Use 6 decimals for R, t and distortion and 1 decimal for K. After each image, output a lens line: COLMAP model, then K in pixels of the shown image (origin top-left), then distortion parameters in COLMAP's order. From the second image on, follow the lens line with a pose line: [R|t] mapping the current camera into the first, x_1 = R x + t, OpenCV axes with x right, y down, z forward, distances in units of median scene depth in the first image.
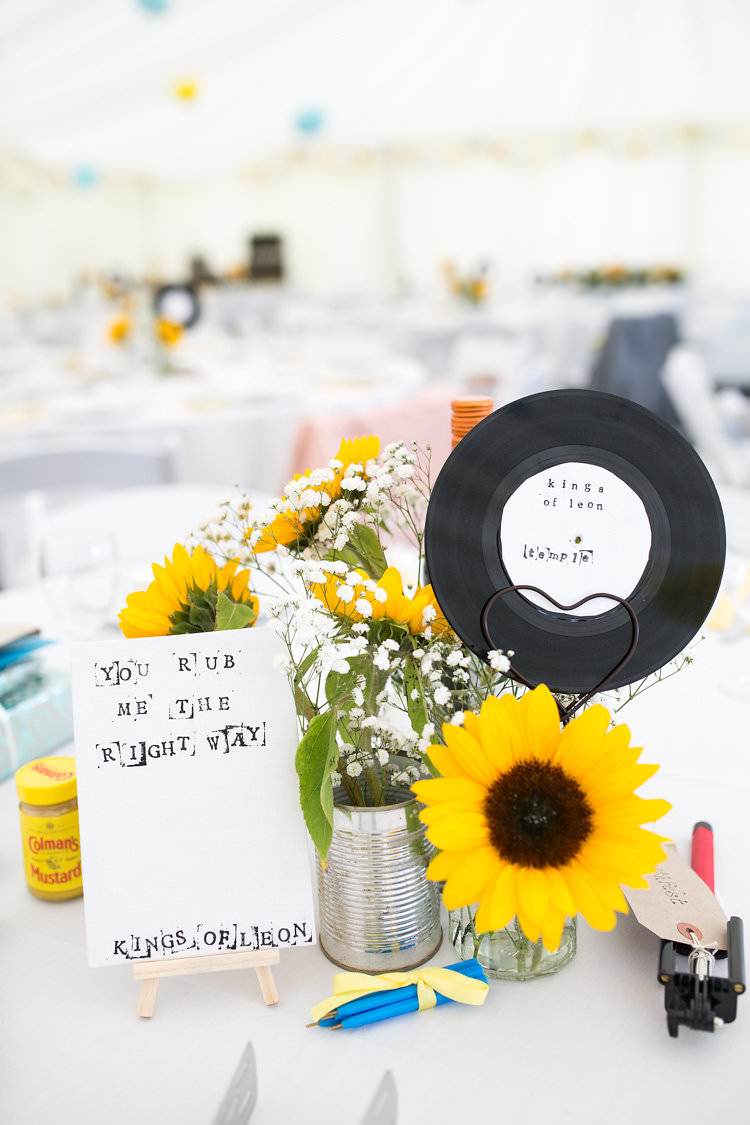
lens RADIAL K [[1125.2, 0, 370.4], [0, 1125.2, 563.7], [0, 0, 1]] dist [0.004830, 0.000000]
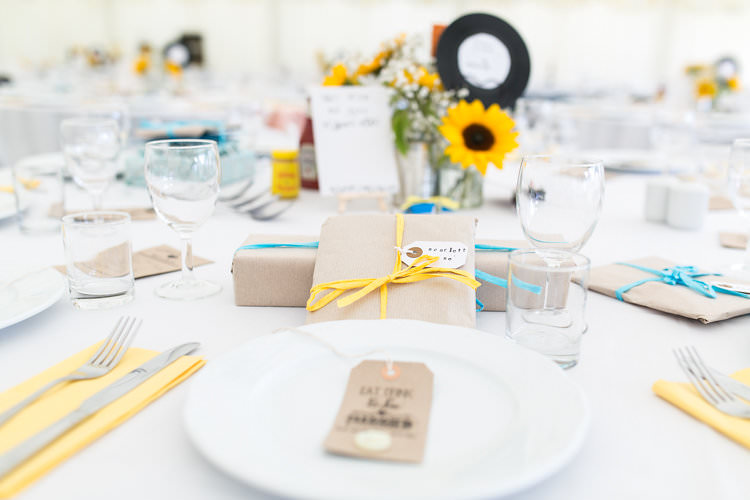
lens RADIAL K [[750.1, 0, 378.4], [0, 750.1, 250.2], [0, 0, 1]] dist [0.004830, 0.000000]
pose [[0.984567, 0.014195, 0.174429, -0.422183], [-0.010327, 0.999681, -0.023064, 0.518924], [-0.174701, 0.020907, 0.984400, -0.858334]]
